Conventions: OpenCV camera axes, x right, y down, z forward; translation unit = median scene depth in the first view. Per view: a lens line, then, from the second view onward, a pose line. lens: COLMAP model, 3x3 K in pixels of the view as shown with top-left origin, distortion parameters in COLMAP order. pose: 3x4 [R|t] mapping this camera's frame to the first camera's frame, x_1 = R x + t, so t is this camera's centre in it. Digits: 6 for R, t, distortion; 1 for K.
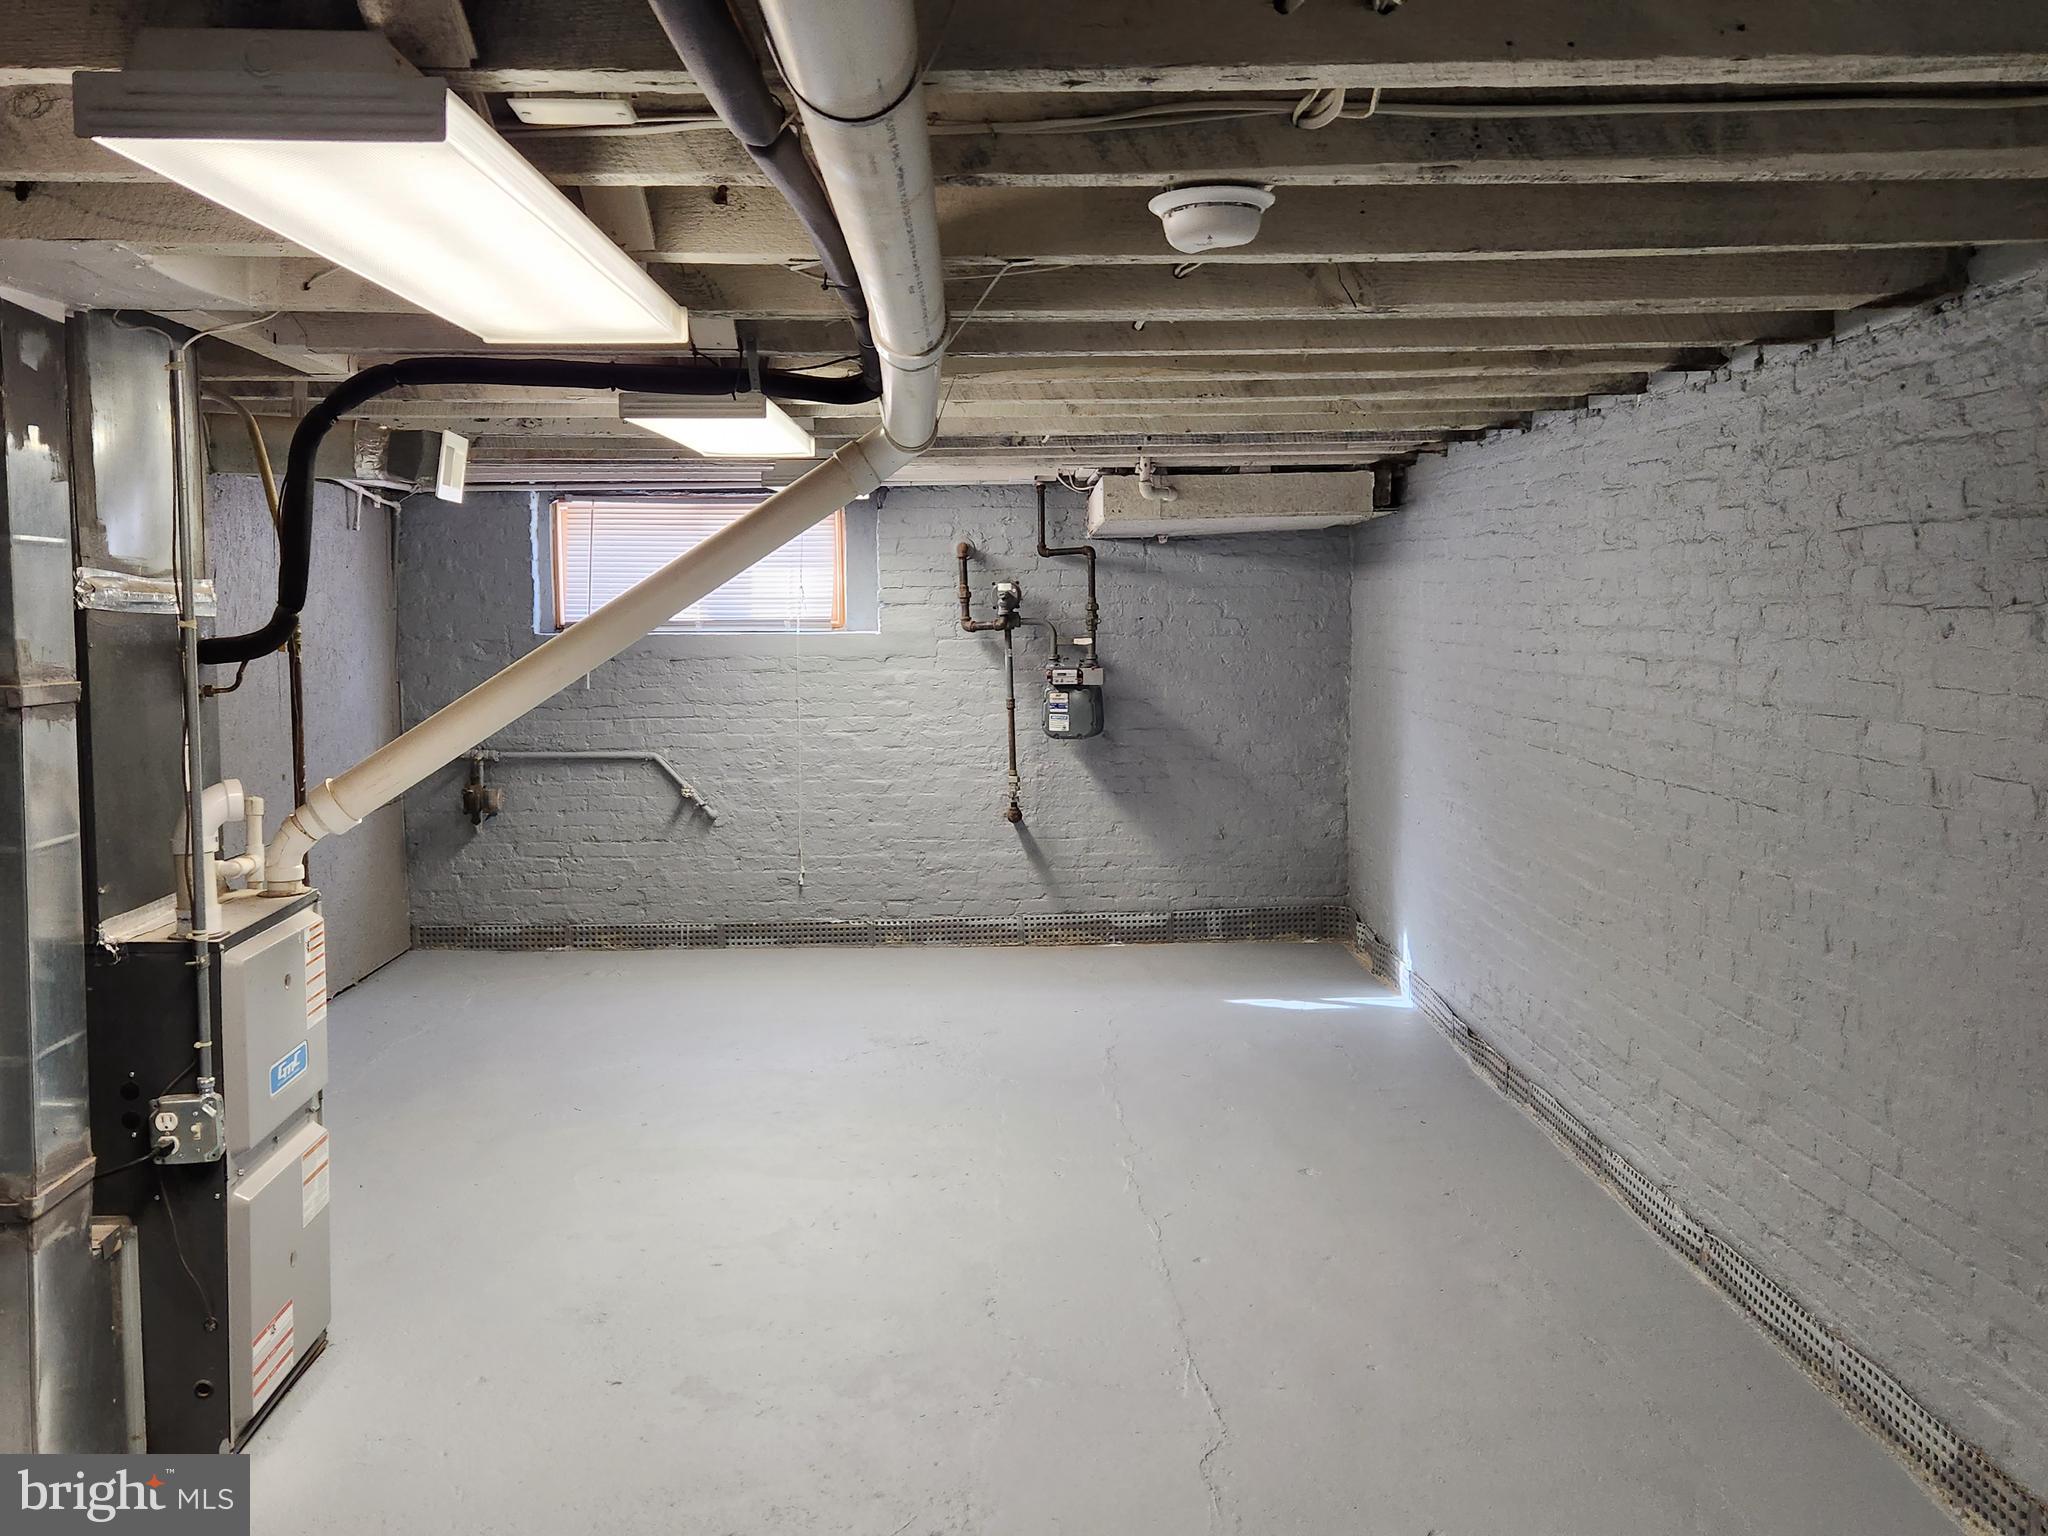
lens RADIAL K [[1878.1, 0, 1024.0], [0, 1878.1, 768.0], [0, 0, 1]] dist [0.060542, -0.099557]
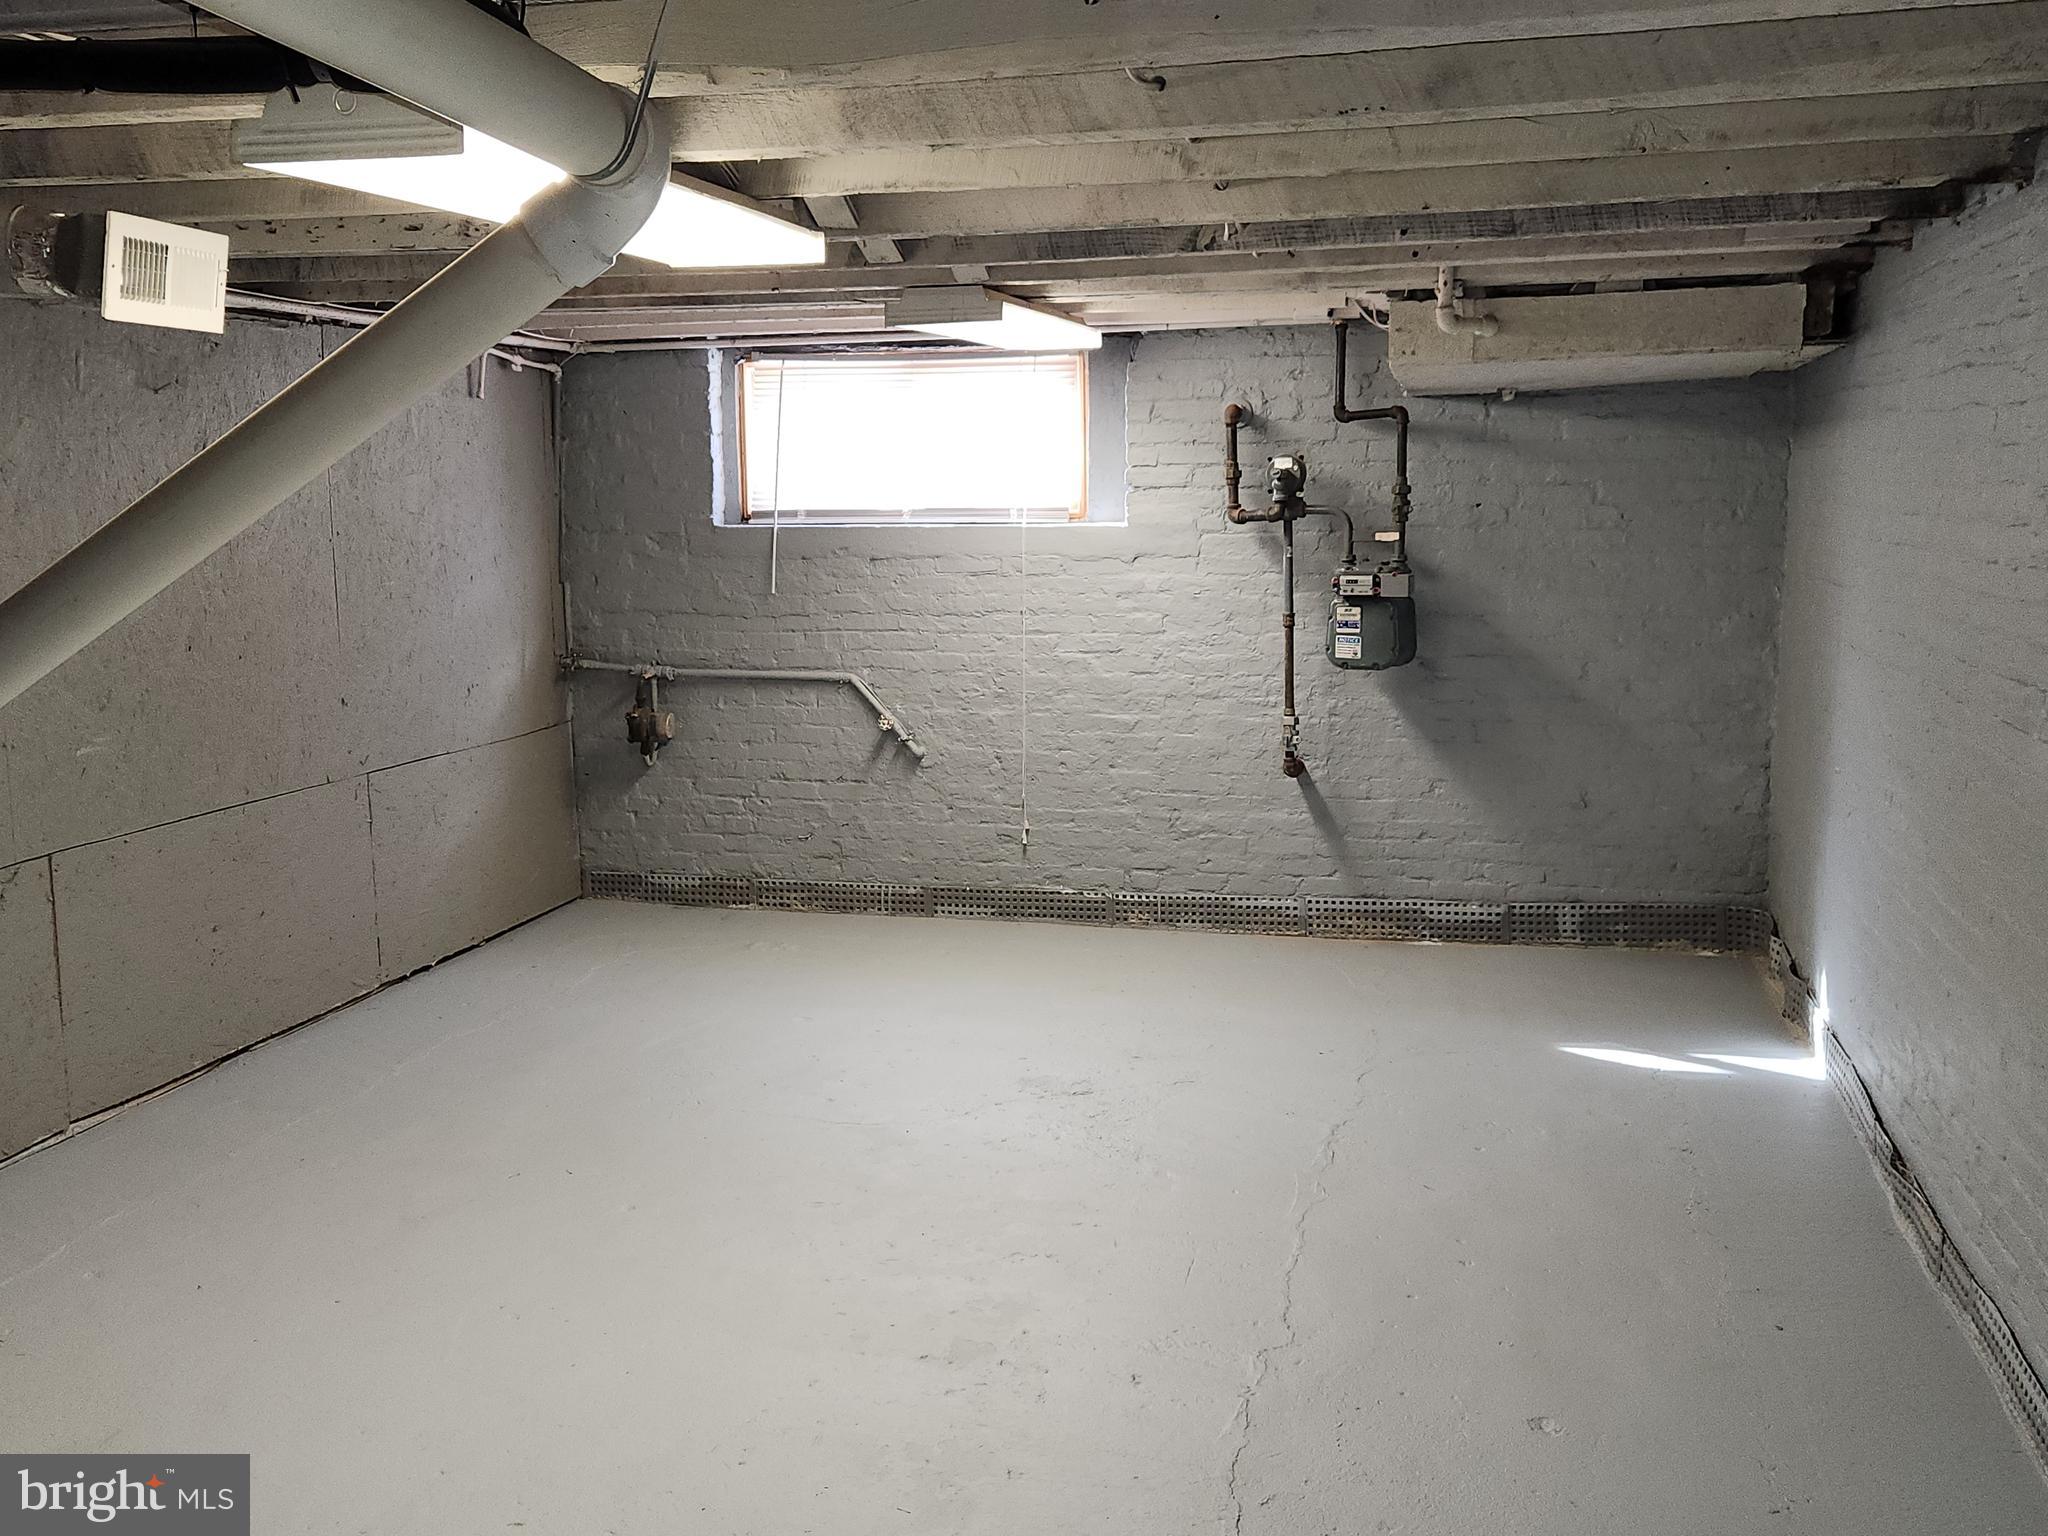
lens RADIAL K [[1878.1, 0, 1024.0], [0, 1878.1, 768.0], [0, 0, 1]] dist [0.060542, -0.099557]
pose [[0.964101, 0.036650, -0.262993, 0.089789], [-0.020503, 0.997747, 0.063883, -0.020805], [0.264742, -0.056197, 0.962681, 0.240767]]
